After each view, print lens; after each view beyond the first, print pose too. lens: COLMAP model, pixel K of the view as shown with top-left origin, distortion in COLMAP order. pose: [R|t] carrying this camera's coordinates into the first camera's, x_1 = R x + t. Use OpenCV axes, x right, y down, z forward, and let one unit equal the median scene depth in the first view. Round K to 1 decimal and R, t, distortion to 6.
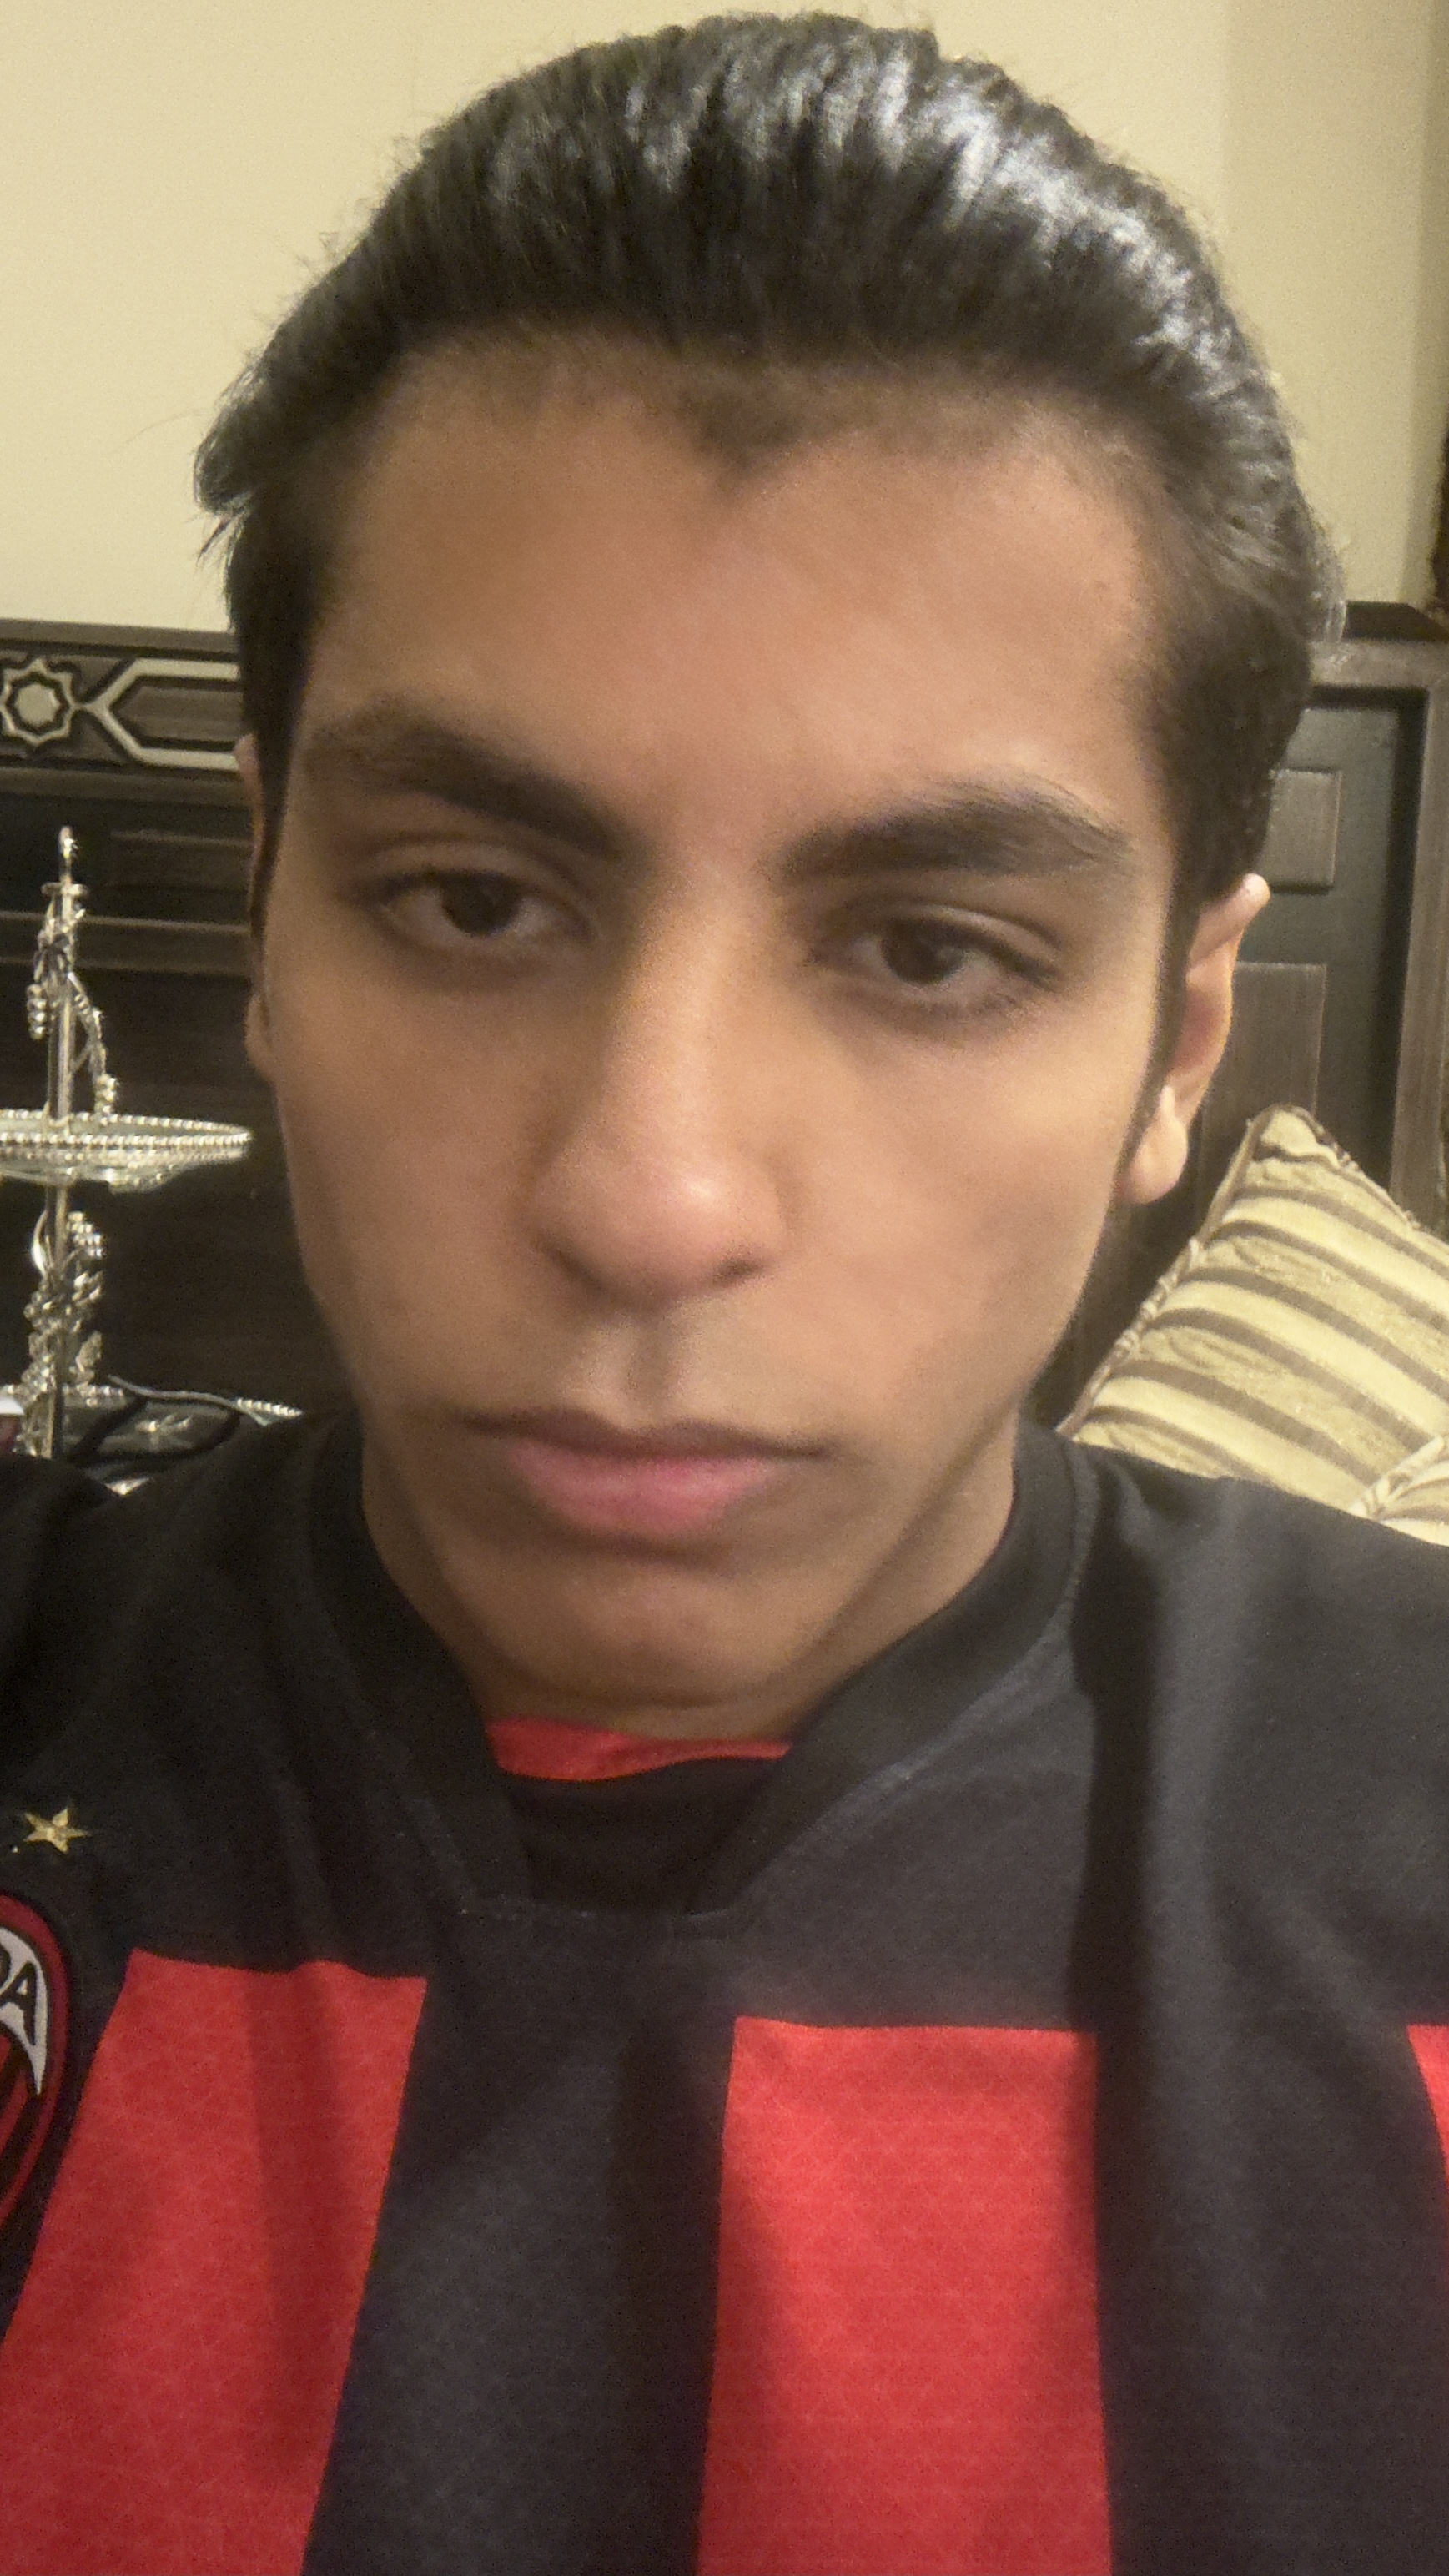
lens RADIAL K [[2413.7, 0, 731.8], [0, 2413.7, 1284.2], [0, 0, 1]] dist [-0.006593, 0.000000]
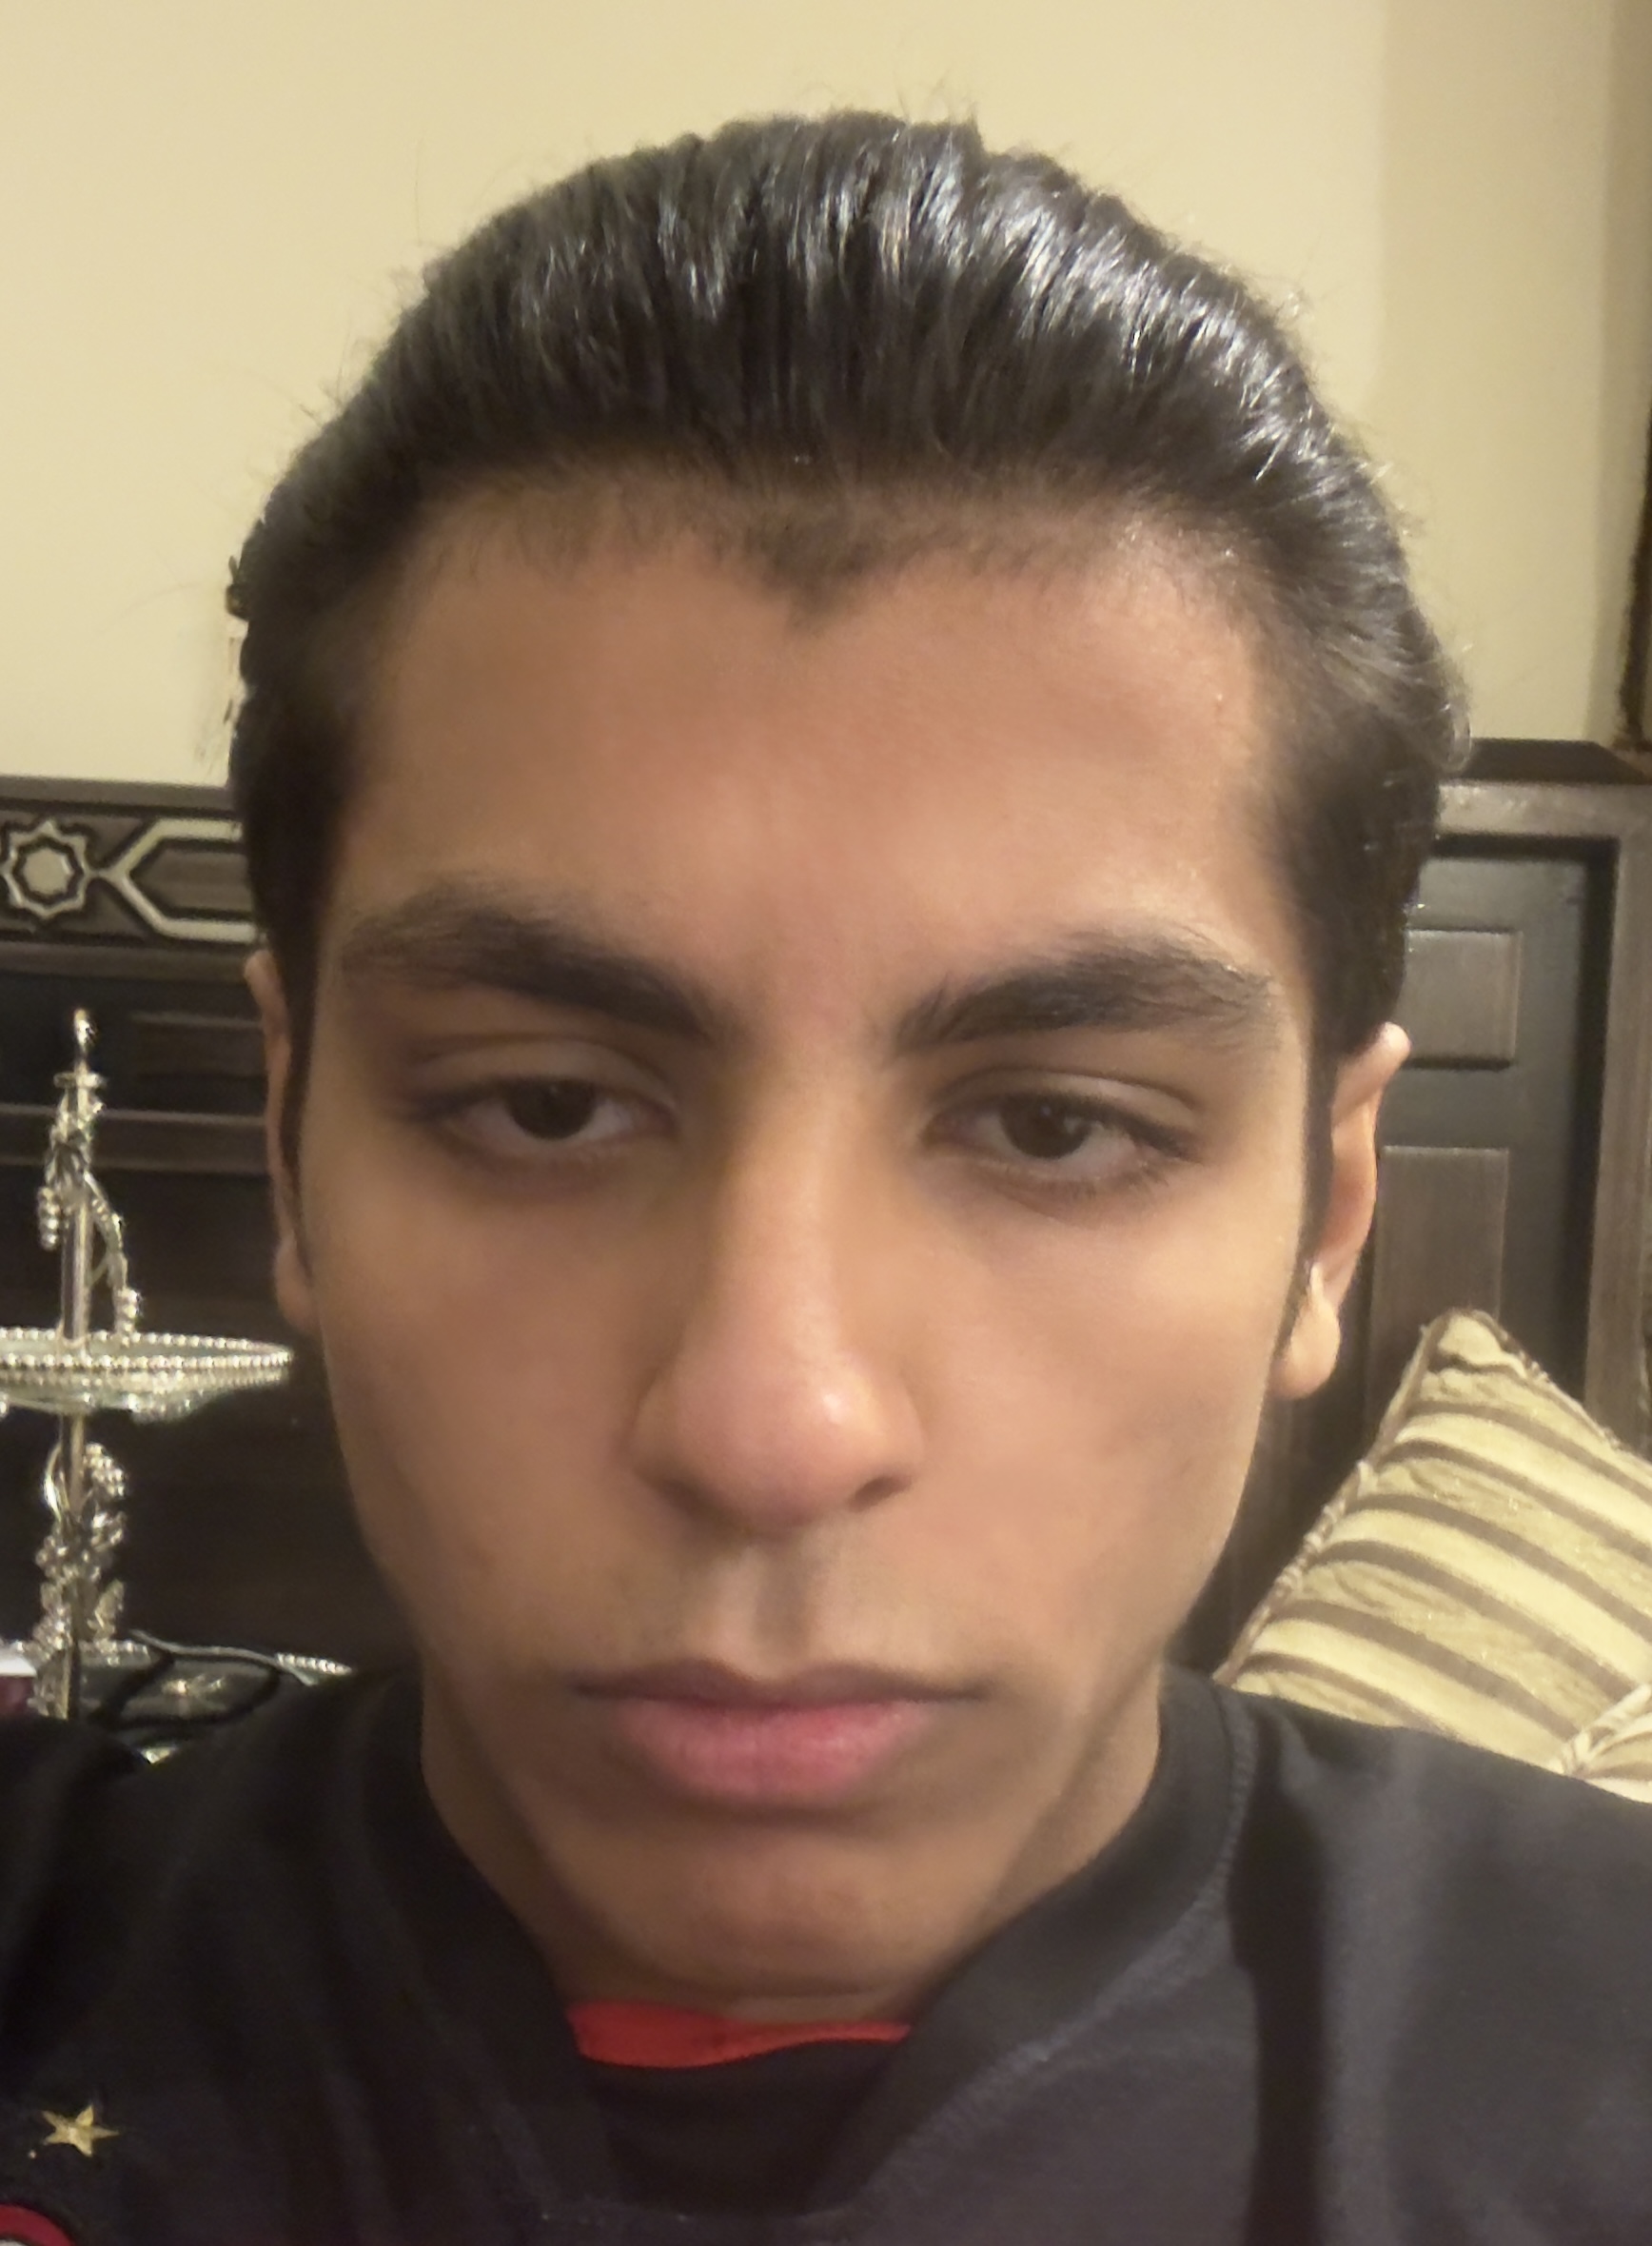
lens RADIAL K [[2004.5, 0, 818.5], [0, 2004.5, 1127.7], [0, 0, 1]] dist [-0.007358, 0.034060]
pose [[0.999940, -0.010606, 0.002892, -0.008452], [0.010681, 0.999570, -0.027318, -0.122391], [-0.002601, 0.027347, 0.999623, 0.264821]]
